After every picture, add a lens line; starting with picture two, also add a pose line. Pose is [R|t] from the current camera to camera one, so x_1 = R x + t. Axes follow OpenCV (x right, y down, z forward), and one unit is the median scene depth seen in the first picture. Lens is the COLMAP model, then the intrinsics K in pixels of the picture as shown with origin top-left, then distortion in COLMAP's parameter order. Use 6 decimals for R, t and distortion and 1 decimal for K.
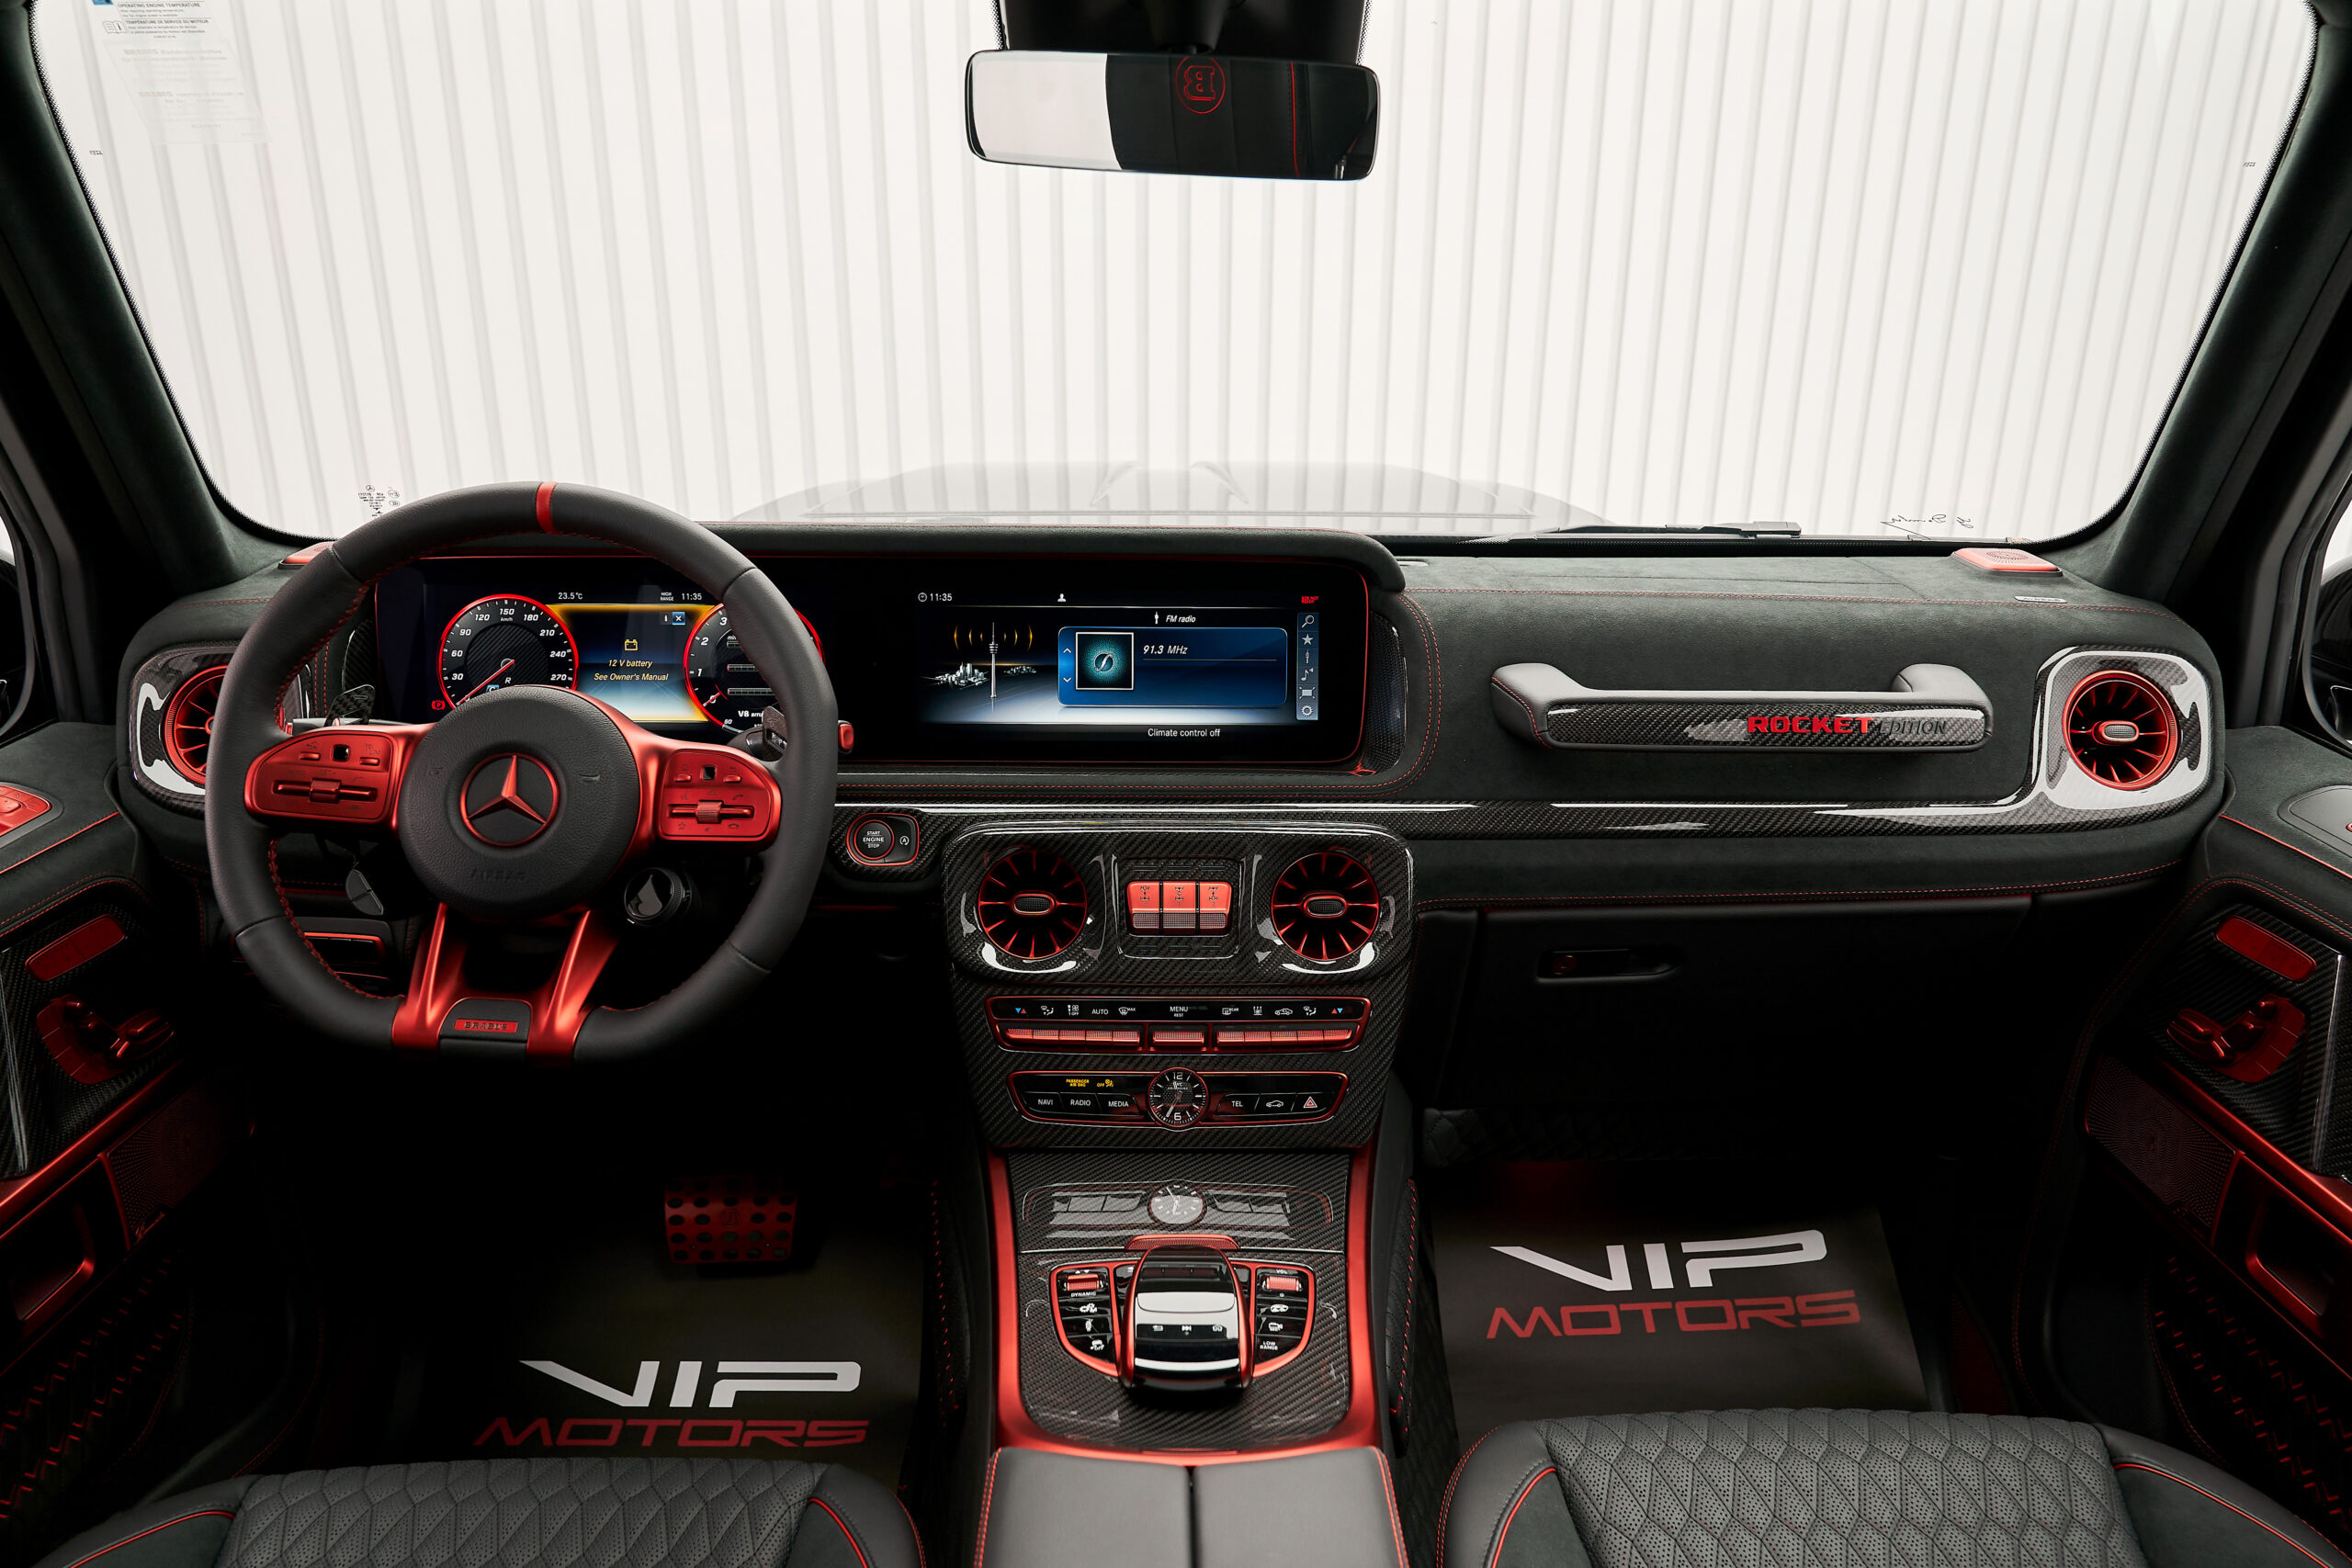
lens RADIAL K [[1666.0, 0, 1176.0], [0, 1666.0, 784.0], [0, 0, 1]] dist [0.007648, 0.002219]
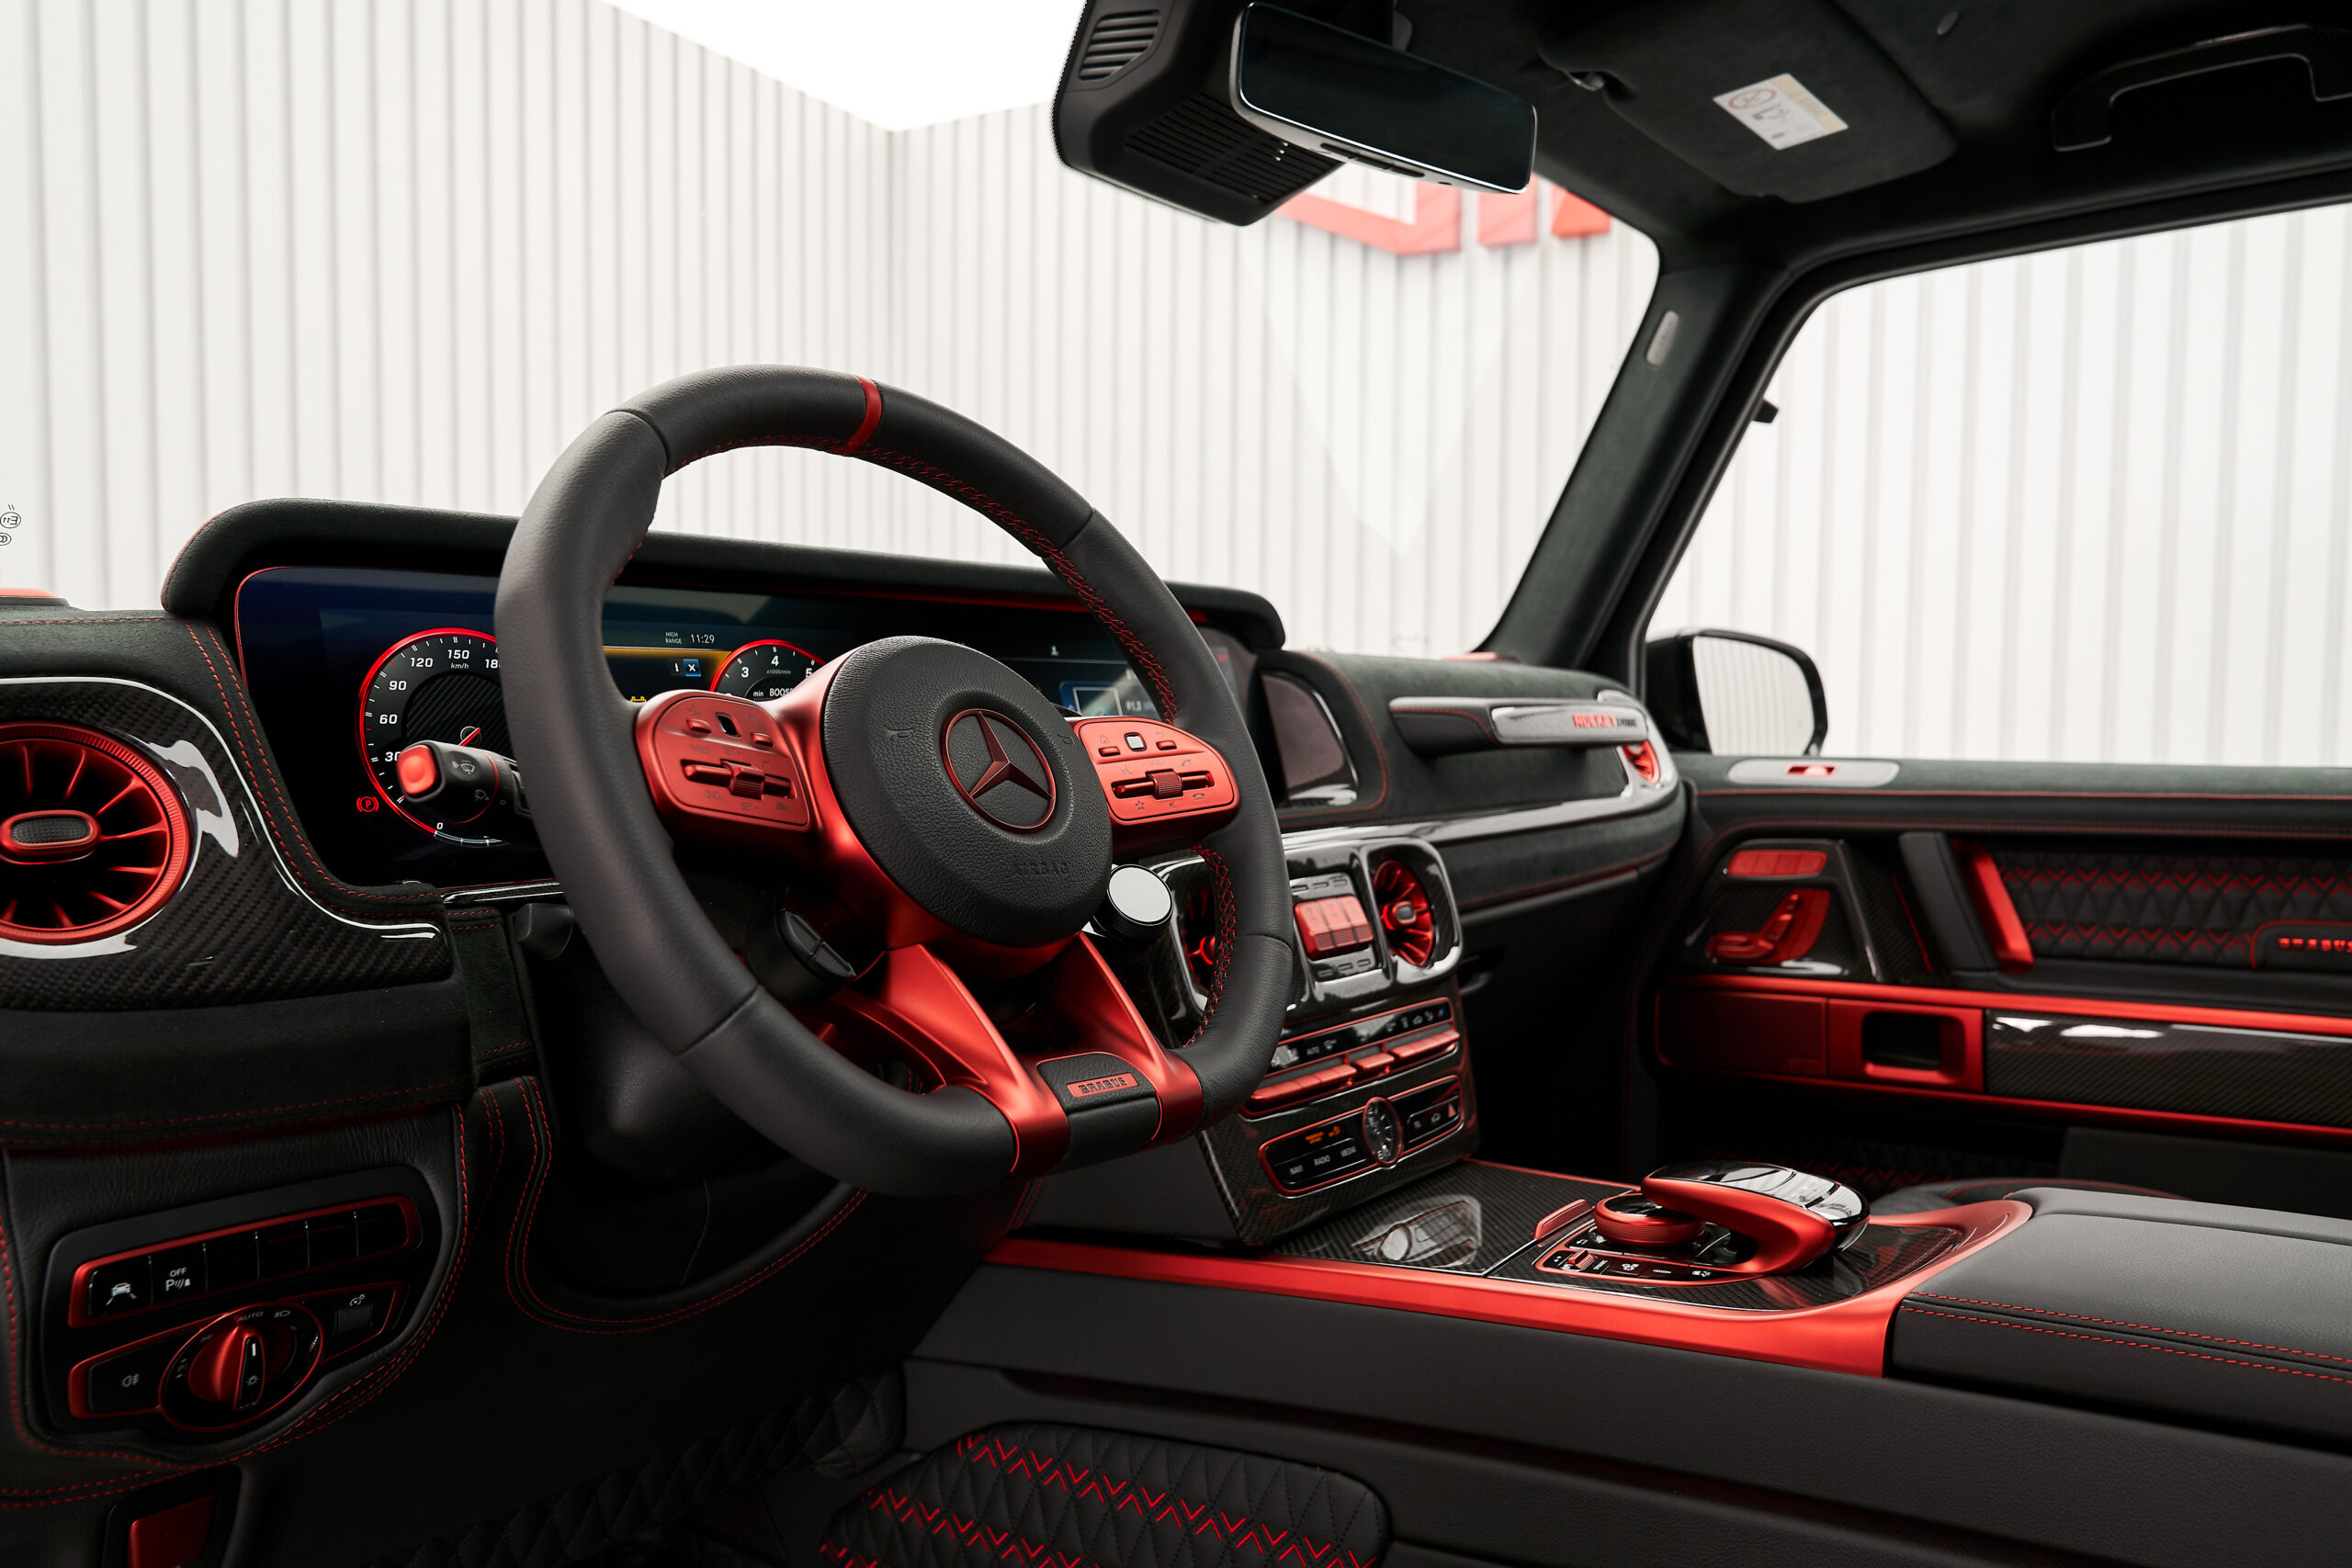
lens RADIAL K [[1666.0, 0, 1176.0], [0, 1666.0, 784.0], [0, 0, 1]] dist [0.007648, 0.002219]
pose [[0.630804, -0.044337, 0.774674, -0.719887], [0.269051, 0.948926, -0.164774, 0.119509], [-0.727803, 0.312367, 0.610515, 0.434511]]
